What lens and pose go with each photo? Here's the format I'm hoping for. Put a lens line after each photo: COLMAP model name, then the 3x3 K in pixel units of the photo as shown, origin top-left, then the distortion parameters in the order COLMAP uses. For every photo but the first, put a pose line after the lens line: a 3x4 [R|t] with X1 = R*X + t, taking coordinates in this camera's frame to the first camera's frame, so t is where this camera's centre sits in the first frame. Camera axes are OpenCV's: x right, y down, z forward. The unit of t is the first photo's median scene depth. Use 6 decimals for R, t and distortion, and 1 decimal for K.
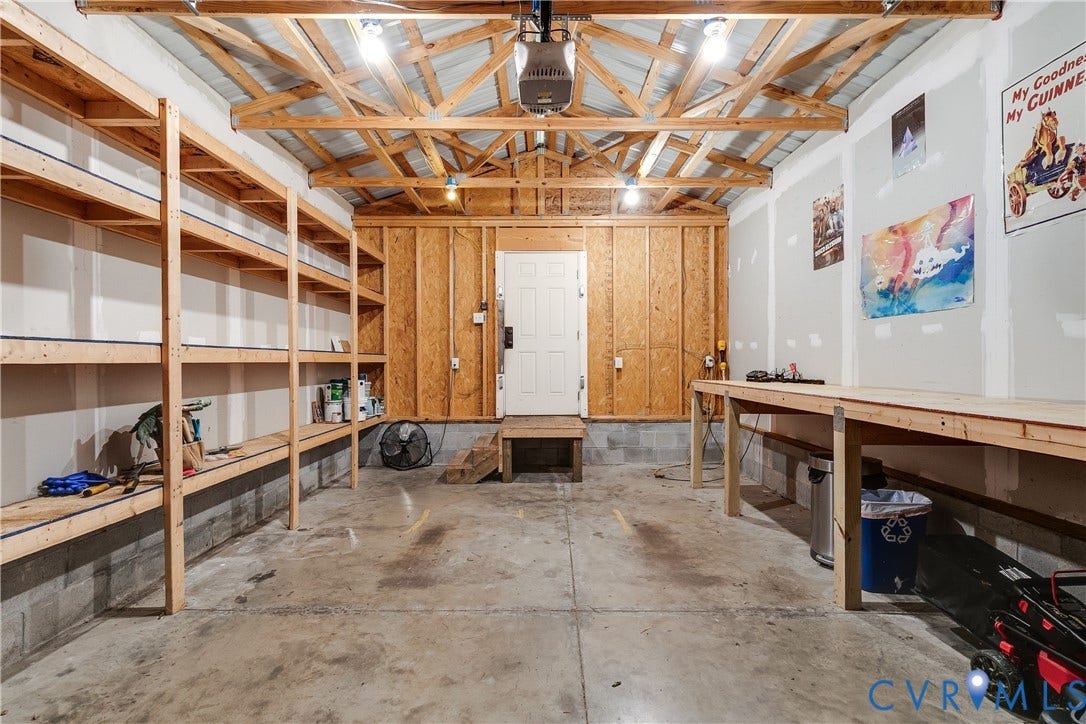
lens RADIAL K [[500.2, 0, 542.8], [0, 500.2, 365.2], [0, 0, 1]] dist [0.000197, 0.000137]
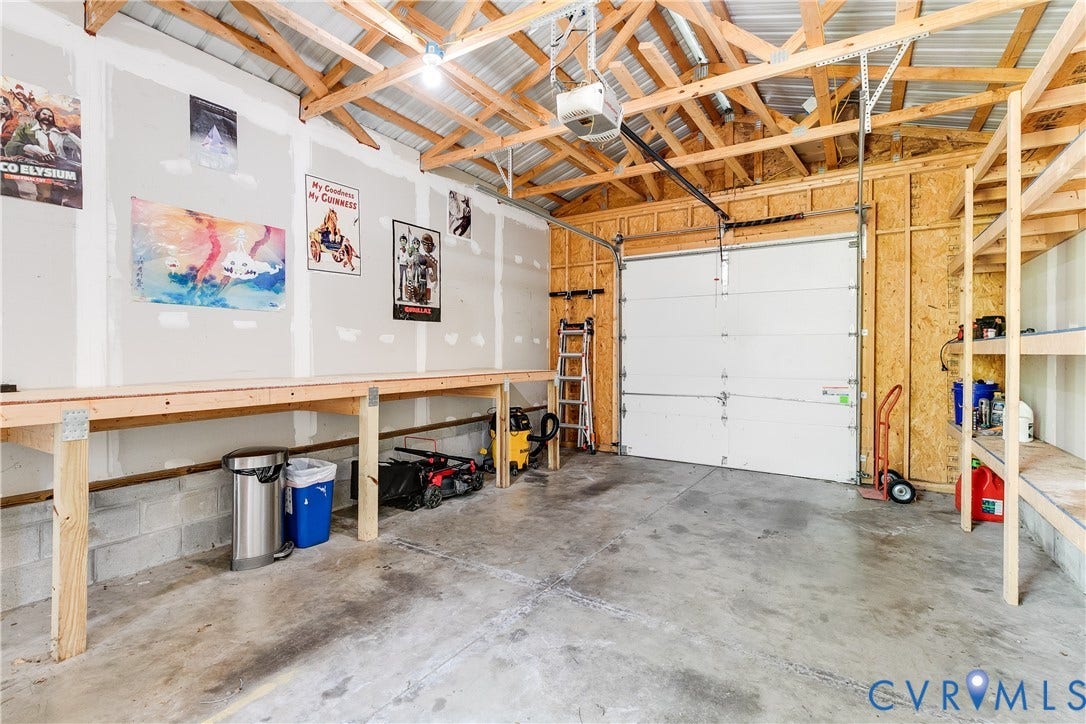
lens RADIAL K [[500.2, 0, 541.3], [0, 500.2, 354.1], [0, 0, 1]] dist [0.000197, 0.000137]
pose [[-0.842478, -0.000198, 0.538731, -0.441201], [0.005390, 0.999947, 0.008797, -0.012223], [-0.538704, 0.010315, -0.842432, 1.699693]]
